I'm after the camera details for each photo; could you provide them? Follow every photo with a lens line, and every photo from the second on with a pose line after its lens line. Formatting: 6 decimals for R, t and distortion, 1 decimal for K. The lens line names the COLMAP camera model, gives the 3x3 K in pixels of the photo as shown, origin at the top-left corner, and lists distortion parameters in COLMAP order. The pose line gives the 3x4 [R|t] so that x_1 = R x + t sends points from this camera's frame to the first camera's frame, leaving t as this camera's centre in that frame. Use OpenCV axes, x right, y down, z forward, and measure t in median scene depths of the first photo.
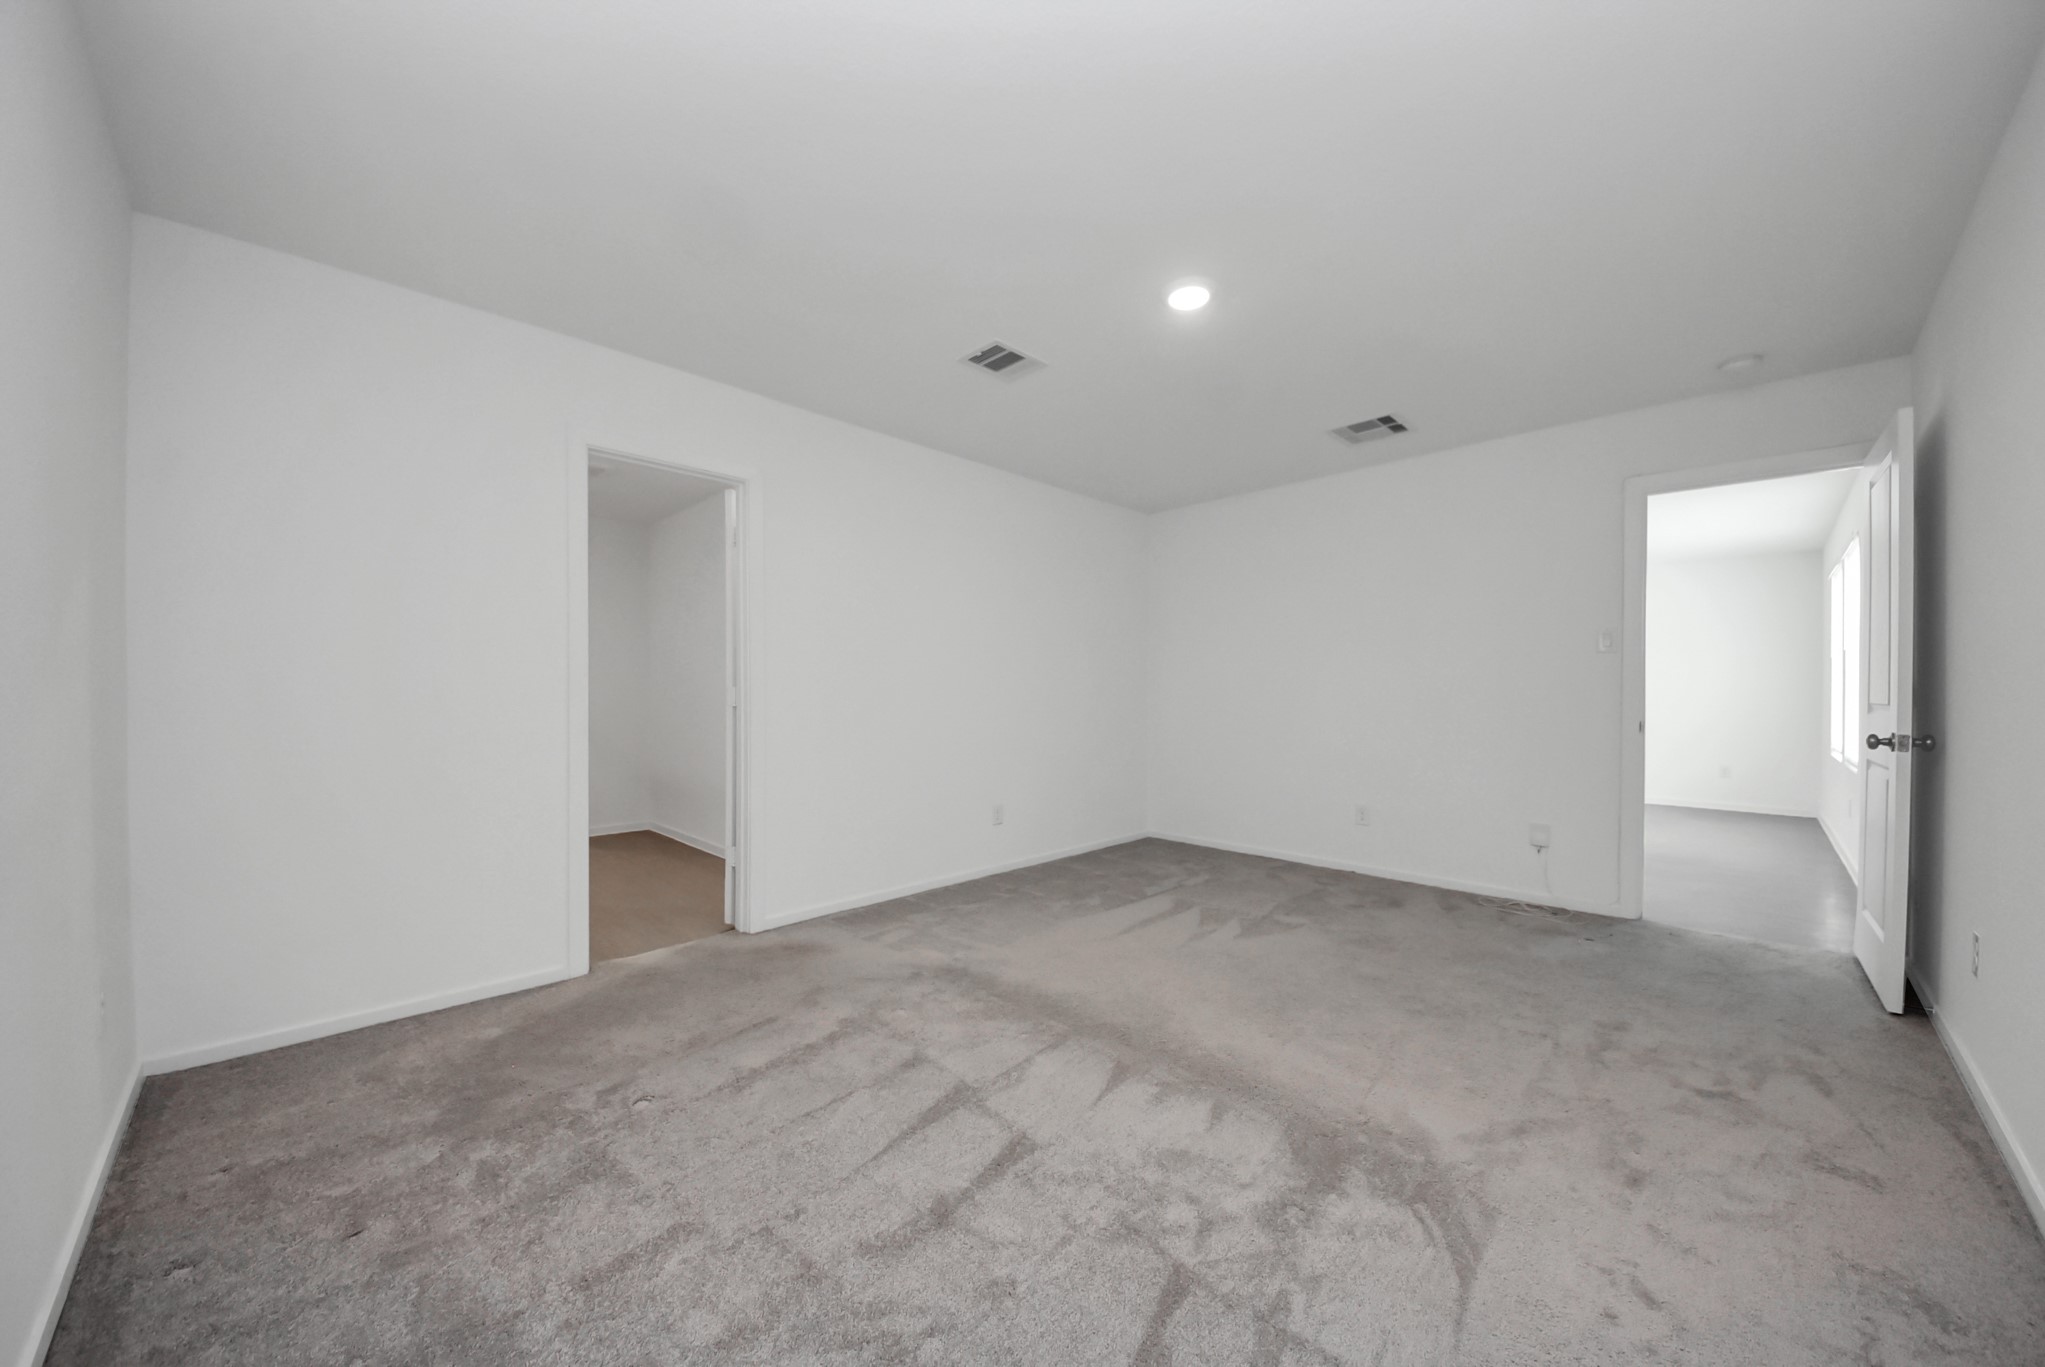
lens RADIAL K [[742.0, 0, 1019.7], [0, 742.0, 682.4], [0, 0, 1]] dist [-0.000547, 0.000138]
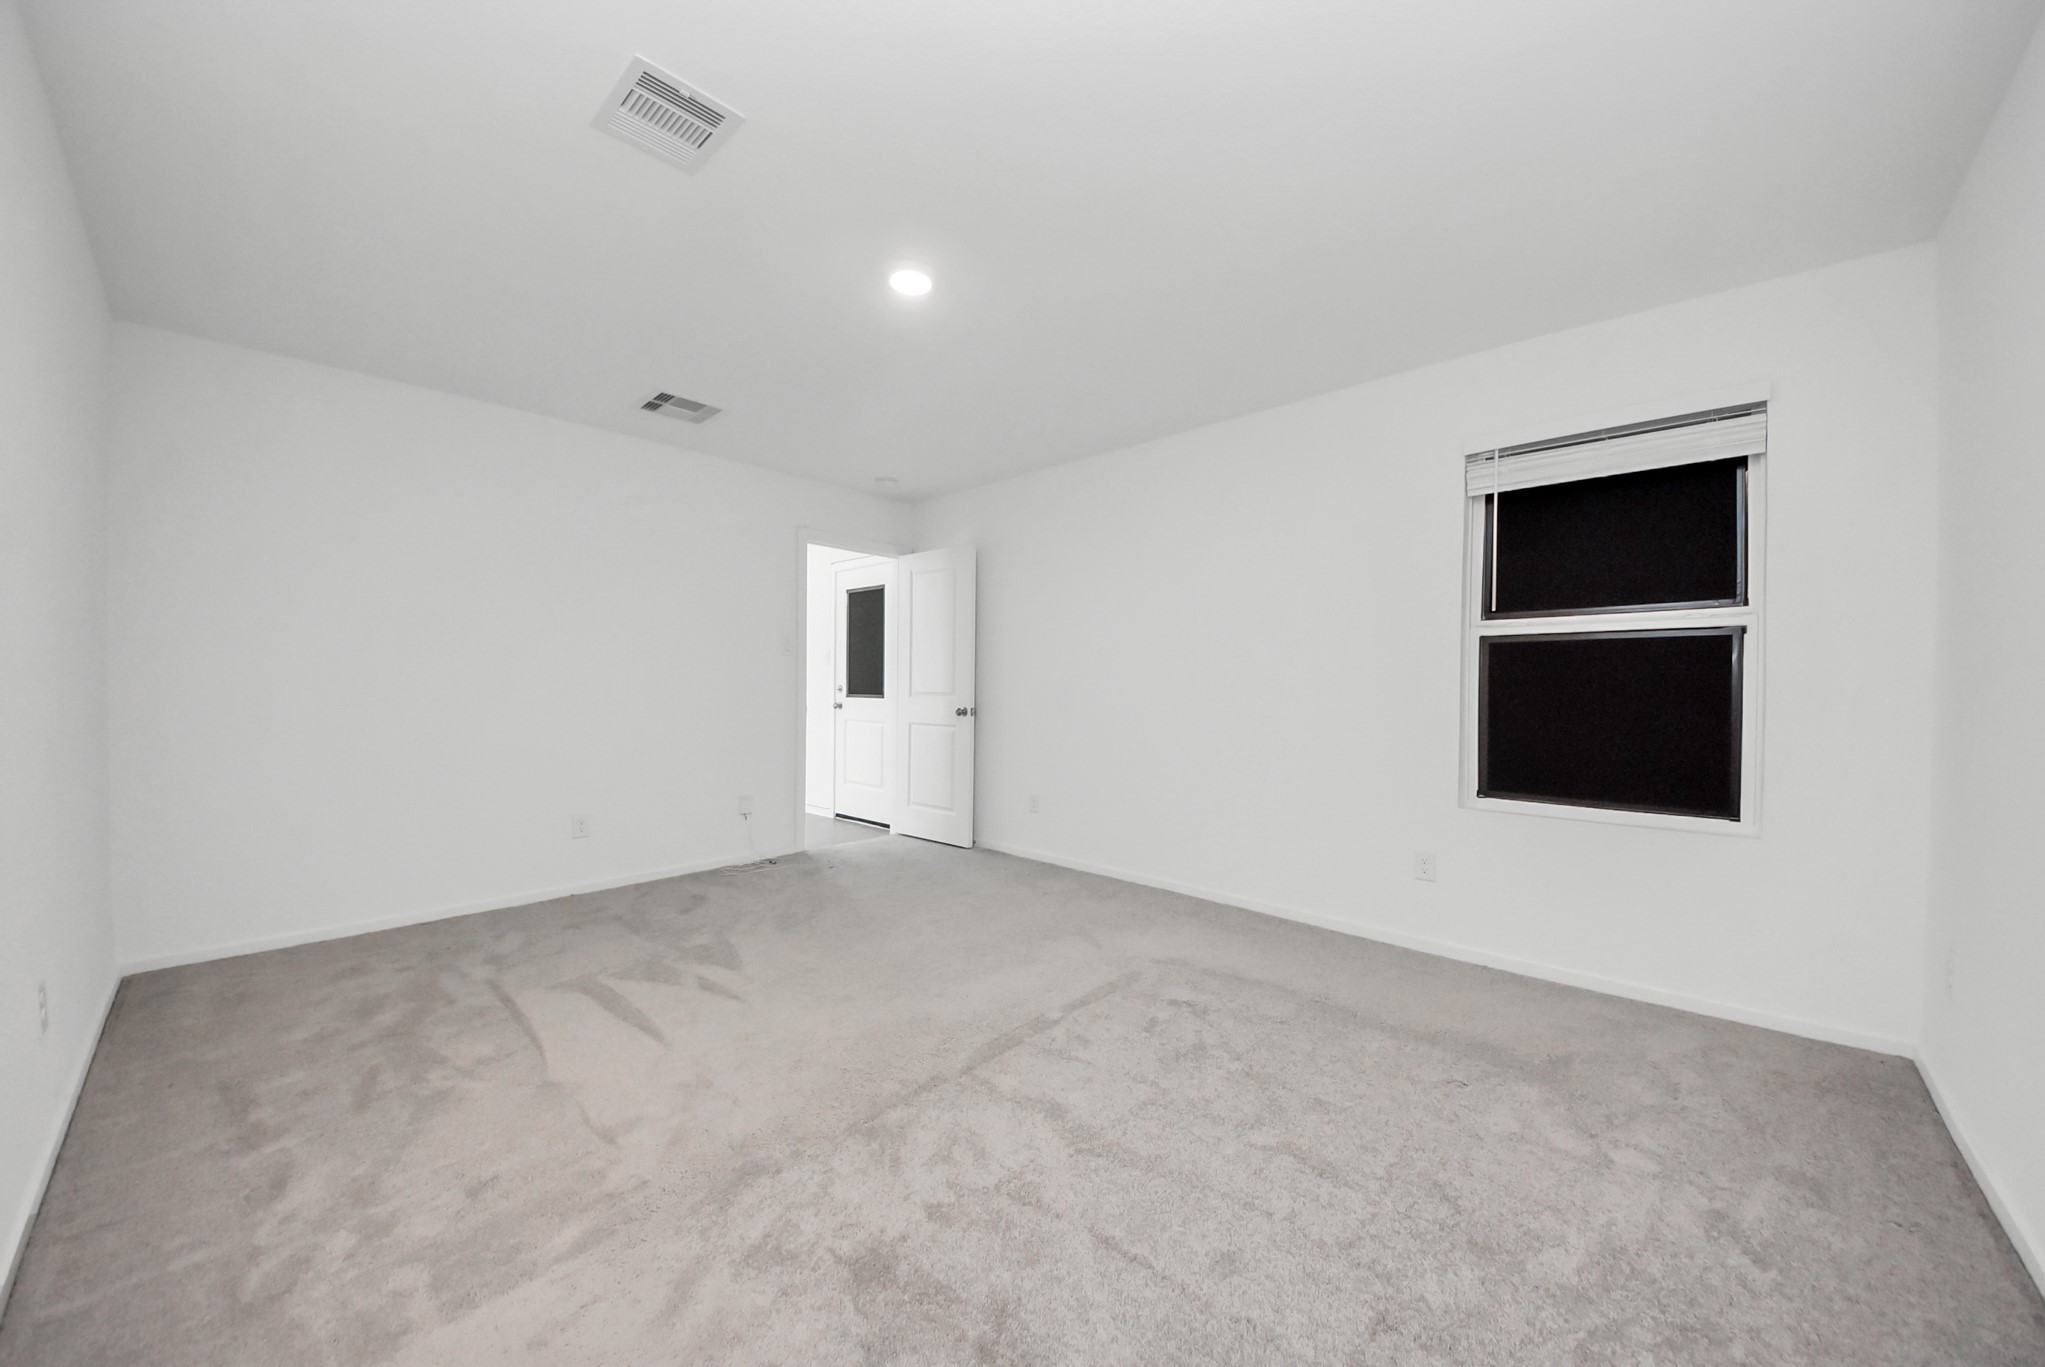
lens RADIAL K [[742.0, 0, 1019.9], [0, 742.0, 692.7], [0, 0, 1]] dist [-0.000547, 0.000138]
pose [[-0.038060, -0.006990, 0.999251, -0.510653], [-0.001257, 0.999975, 0.006947, 0.013512], [-0.999275, -0.000992, -0.038067, 0.614182]]
